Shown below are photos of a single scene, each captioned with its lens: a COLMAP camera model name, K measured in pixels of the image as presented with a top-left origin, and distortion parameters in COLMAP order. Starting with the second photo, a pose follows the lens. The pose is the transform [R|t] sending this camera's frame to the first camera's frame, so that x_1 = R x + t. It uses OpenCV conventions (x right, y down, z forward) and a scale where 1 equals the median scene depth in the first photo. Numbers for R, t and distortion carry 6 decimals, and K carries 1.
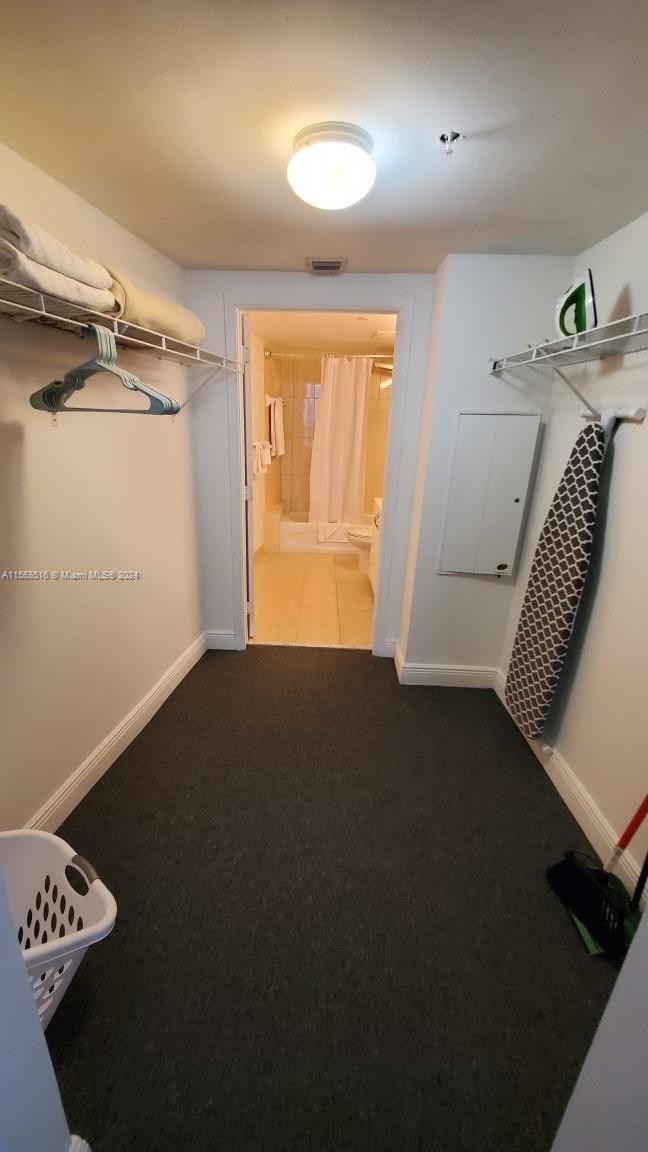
lens RADIAL K [[454.2, 0, 306.6], [0, 454.2, 574.7], [0, 0, 1]] dist [0.000265, 0.000012]
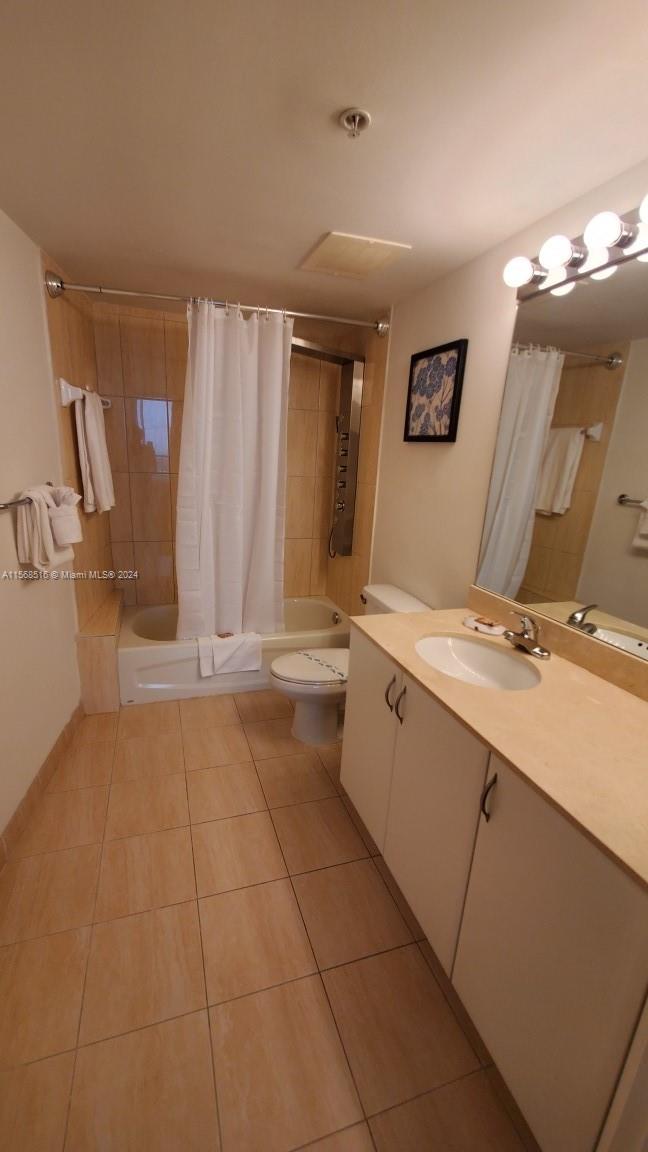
lens RADIAL K [[454.2, 0, 306.6], [0, 454.2, 574.7], [0, 0, 1]] dist [0.000265, 0.000012]
pose [[0.940853, -0.075674, 0.330256, -0.022744], [0.091417, 0.995286, -0.032379, -0.166100], [-0.326249, 0.060655, 0.943336, 0.502032]]
